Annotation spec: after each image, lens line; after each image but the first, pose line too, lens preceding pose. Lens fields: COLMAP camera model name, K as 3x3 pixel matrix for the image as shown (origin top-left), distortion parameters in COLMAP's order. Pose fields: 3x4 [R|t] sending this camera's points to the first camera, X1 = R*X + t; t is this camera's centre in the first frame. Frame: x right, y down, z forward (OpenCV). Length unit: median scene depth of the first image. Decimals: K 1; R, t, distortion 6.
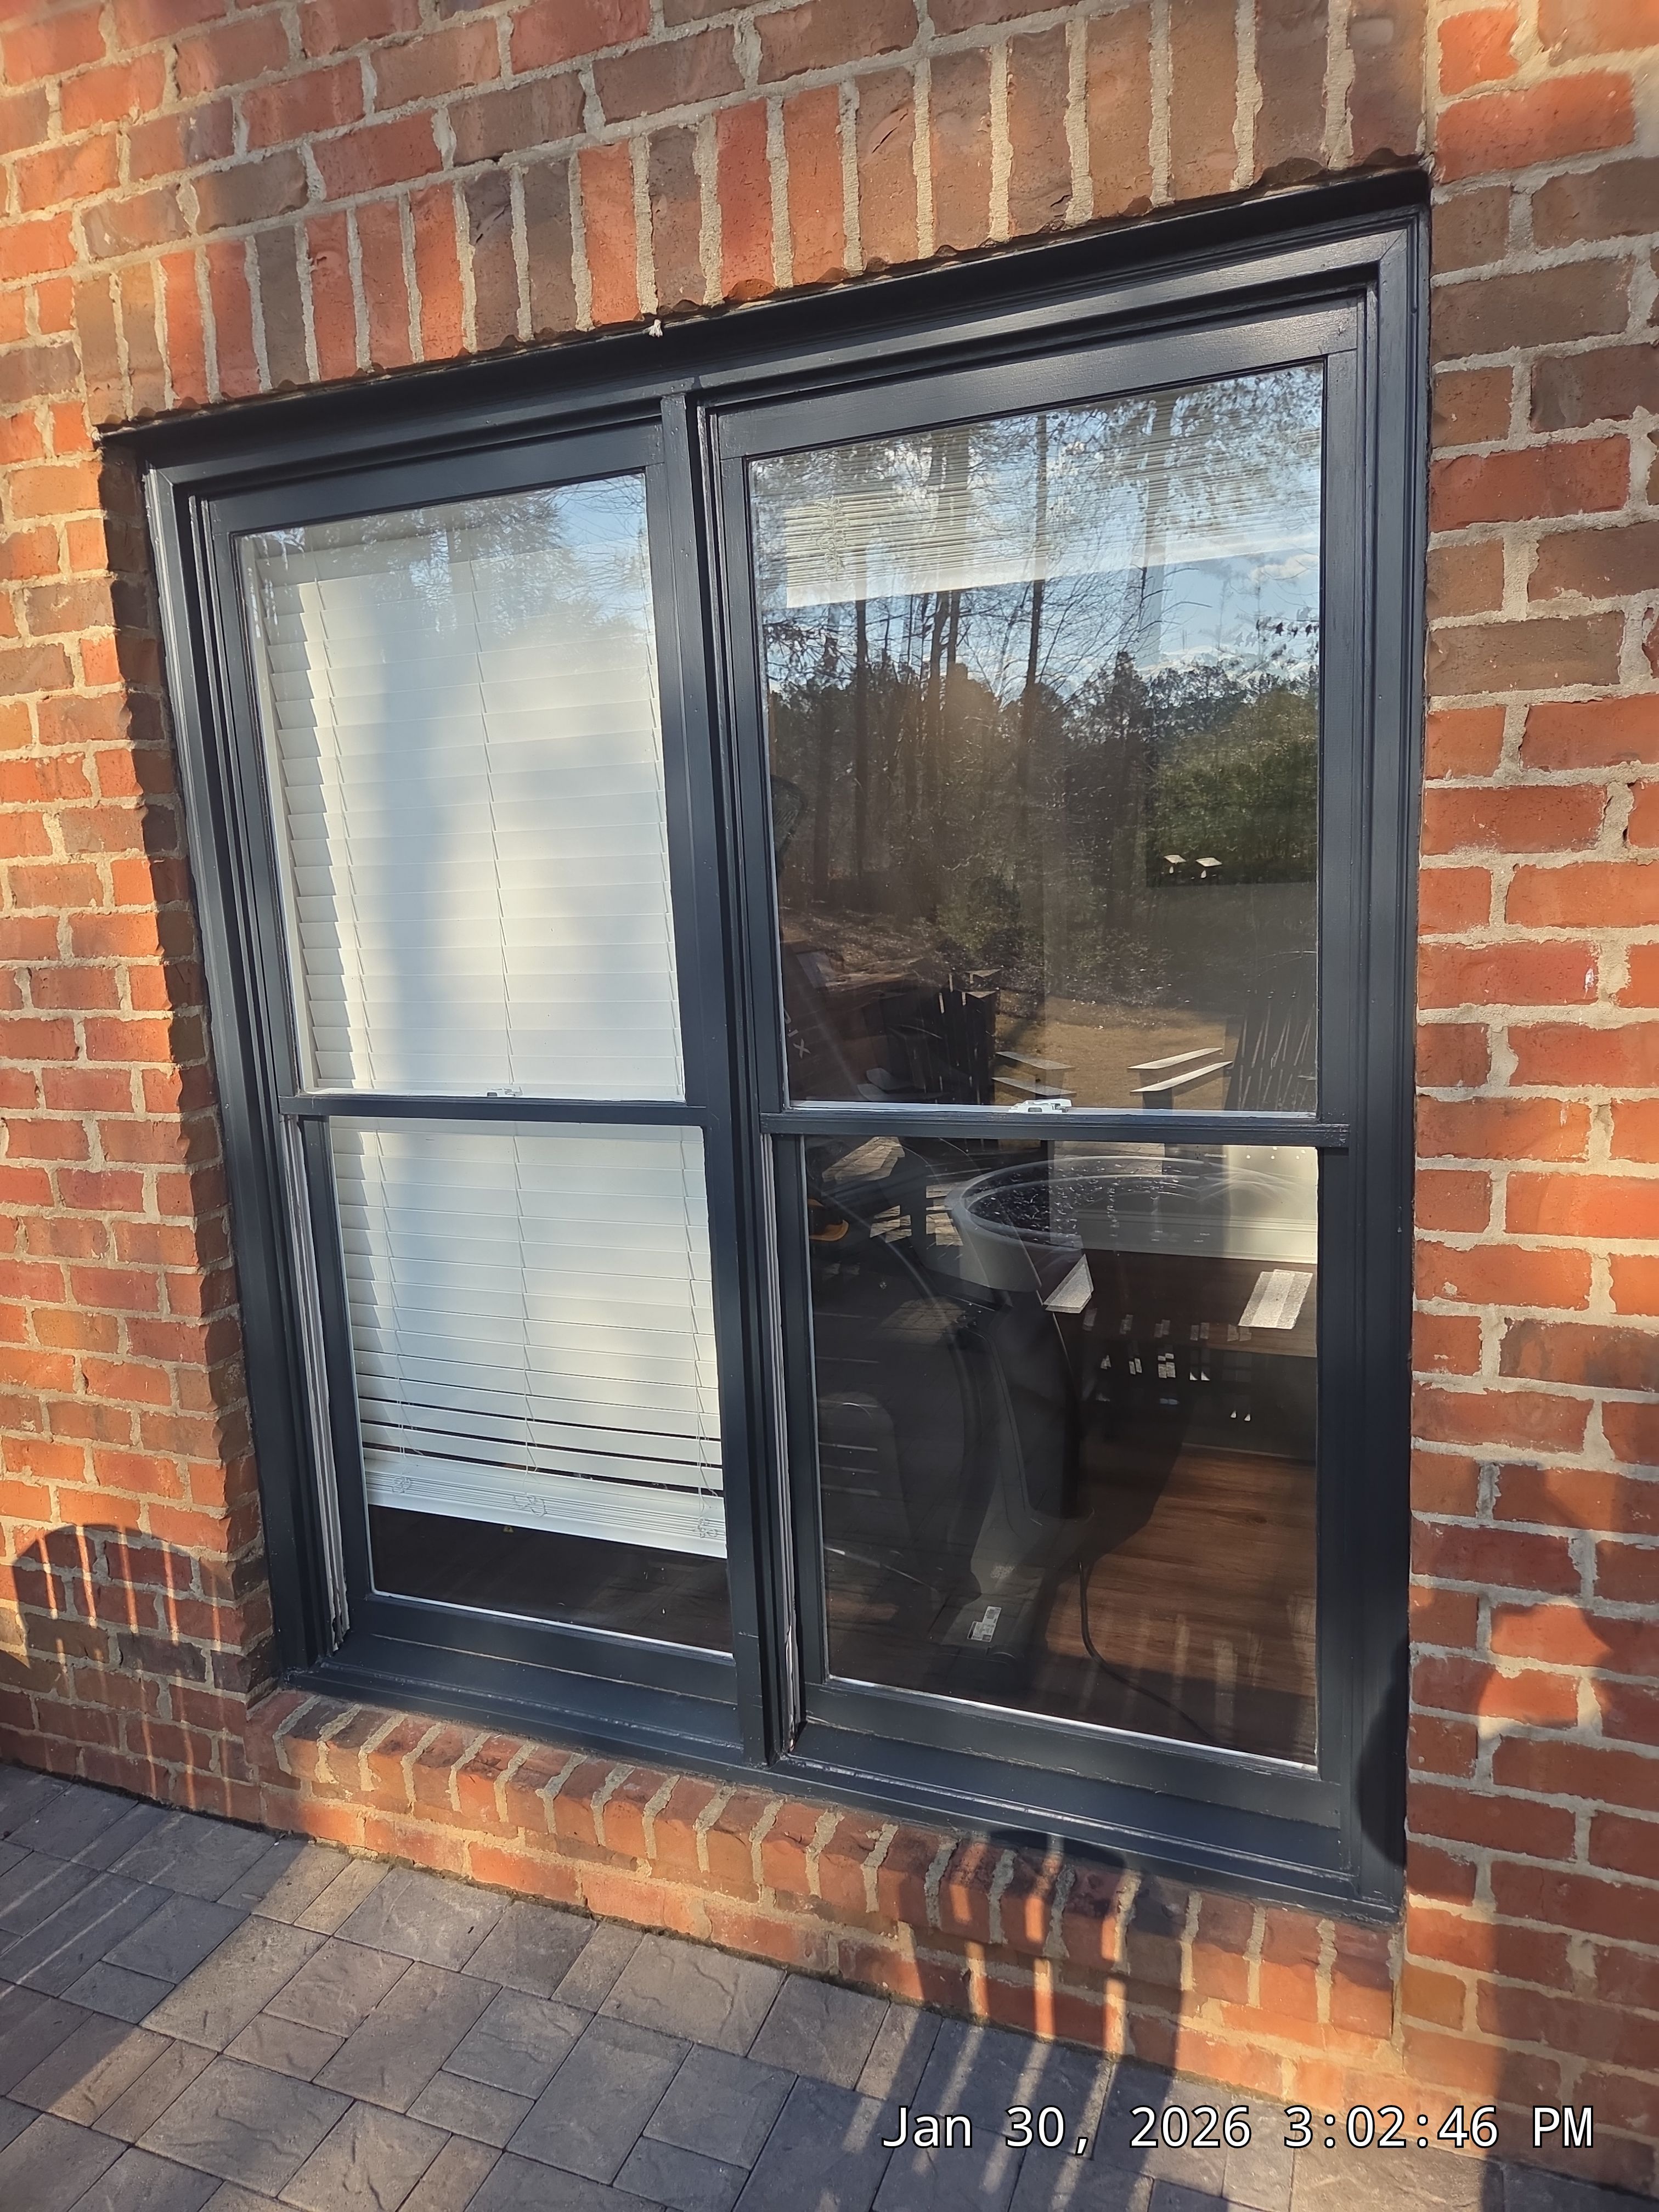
lens RADIAL K [[1488.9, 0, 795.7], [0, 1488.9, 1091.6], [0, 0, 1]] dist [0.068416, -0.068169]
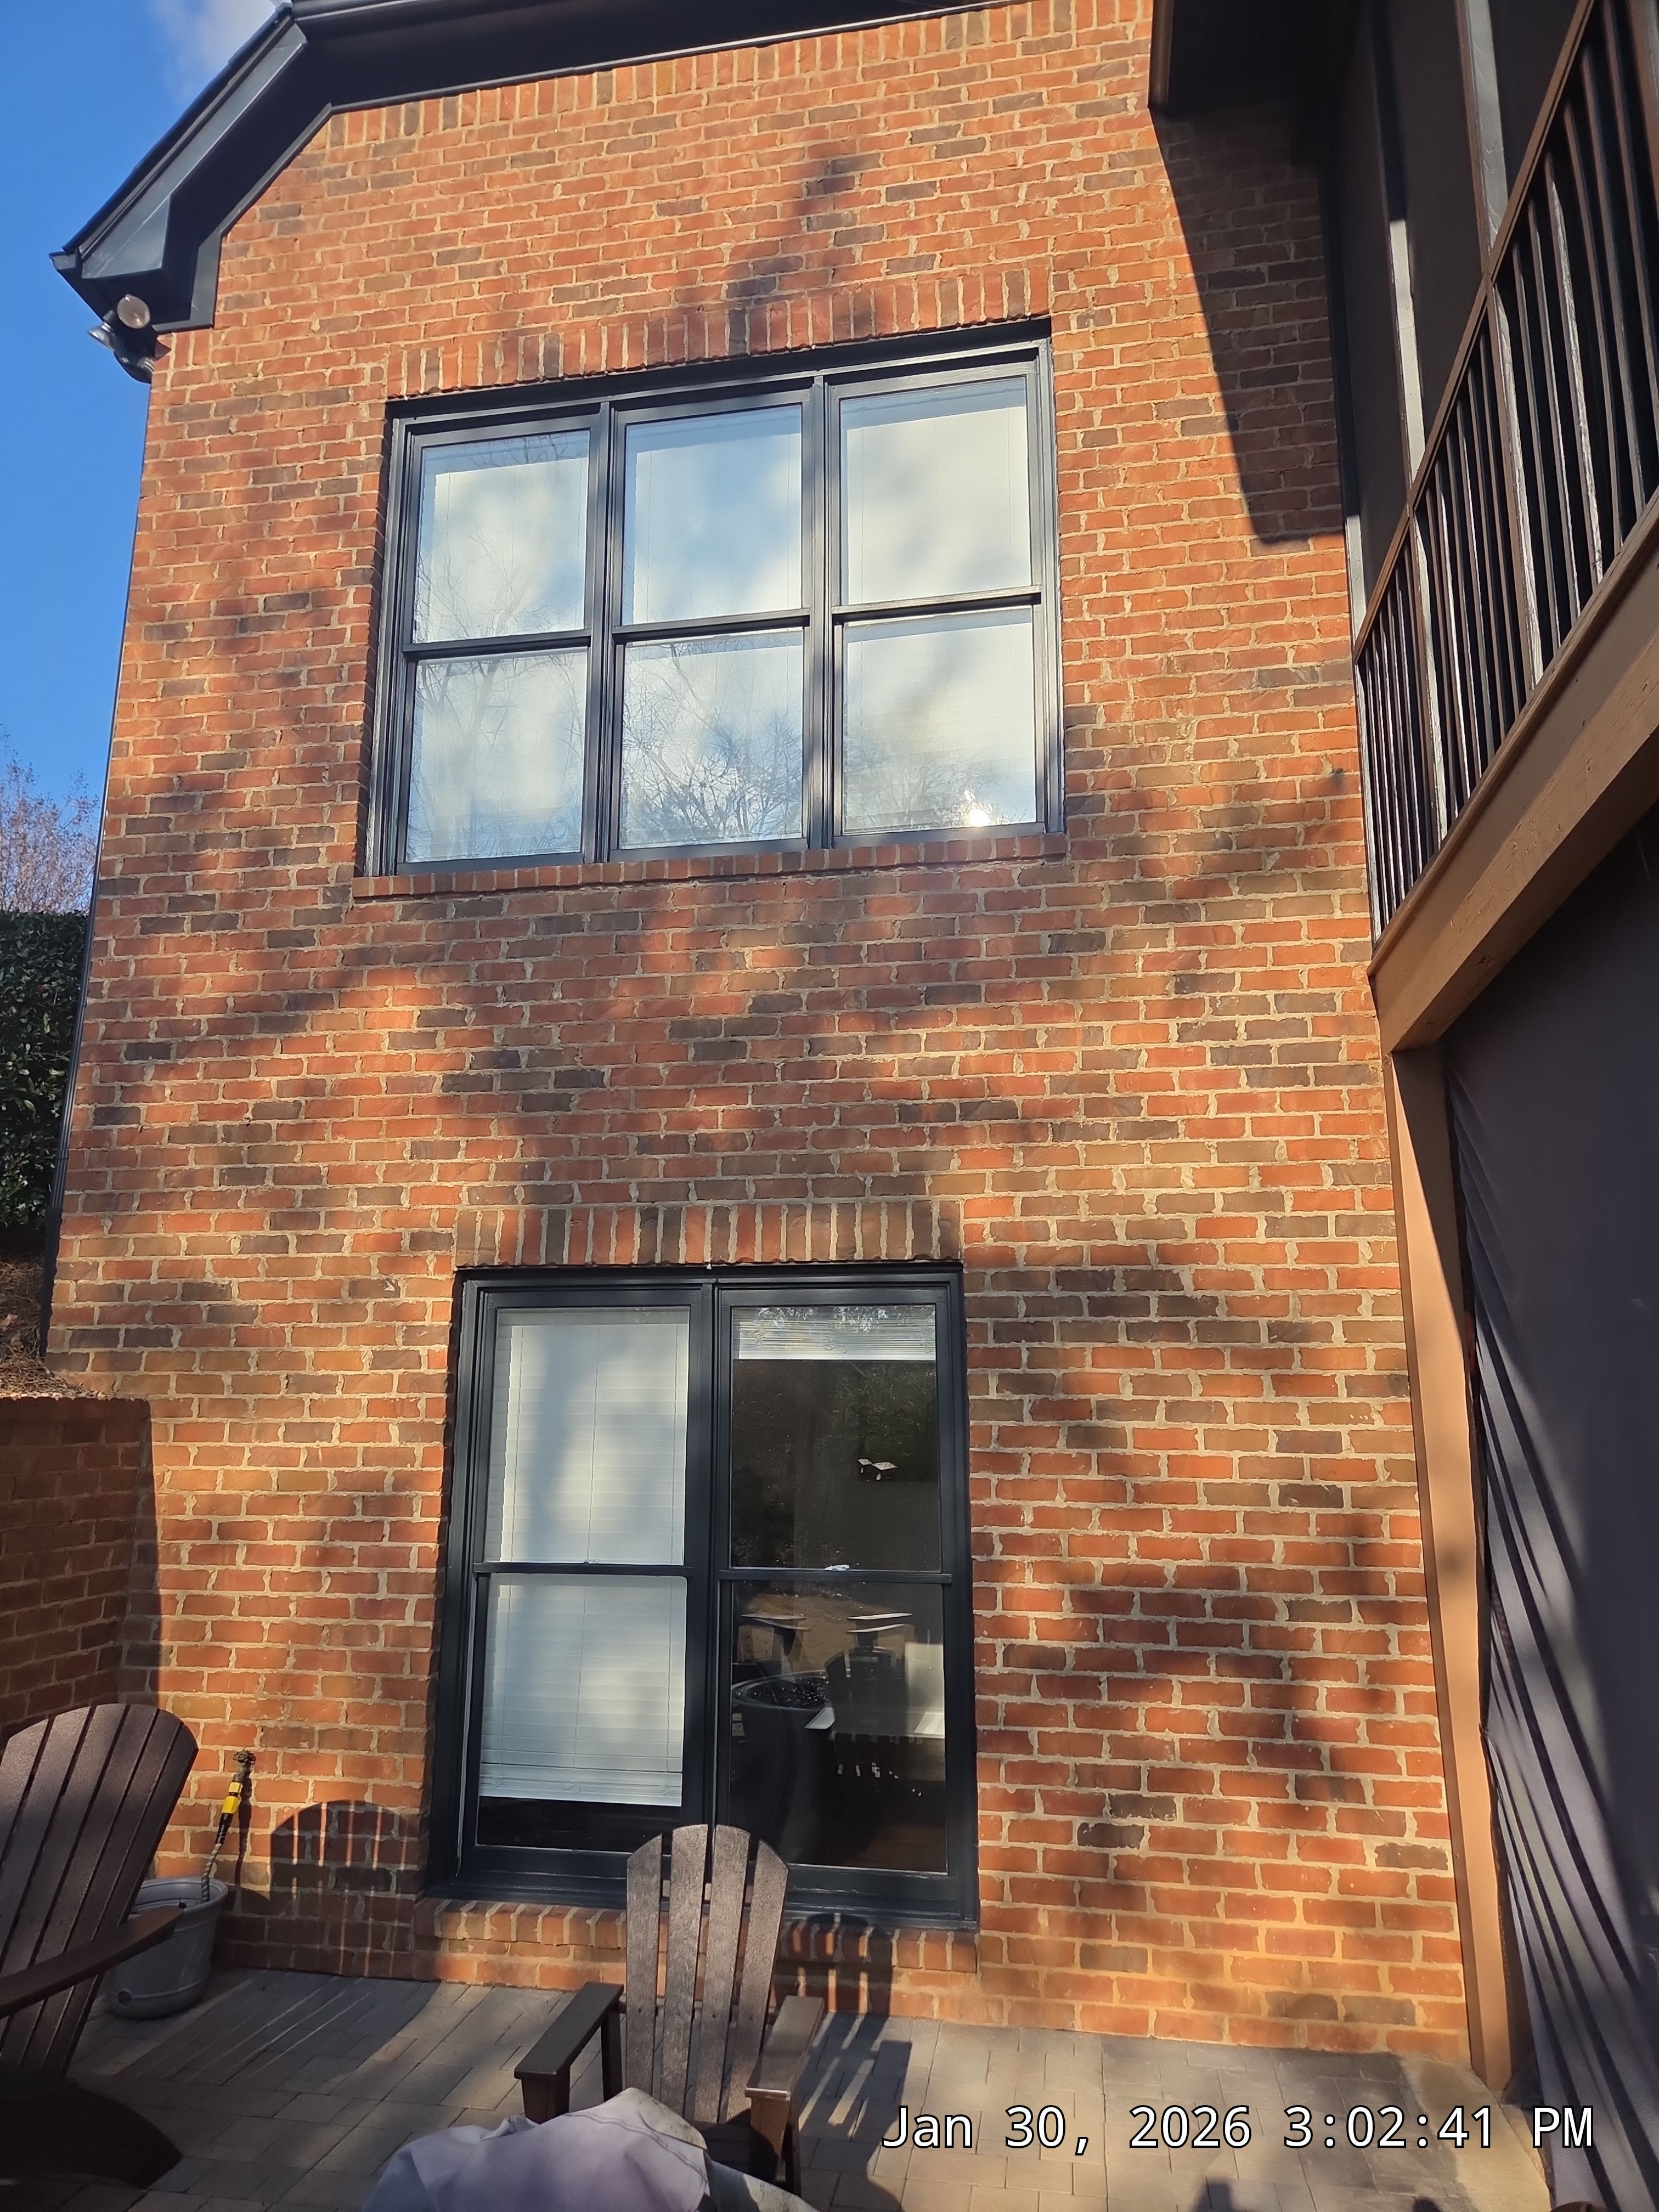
lens RADIAL K [[1488.9, 0, 795.7], [0, 1488.9, 1091.6], [0, 0, 1]] dist [0.068416, -0.068169]
pose [[0.976946, 0.099858, 0.188691, -0.390746], [-0.020003, 0.922788, -0.384789, 0.206060], [-0.212546, 0.372144, 0.903511, -1.325523]]
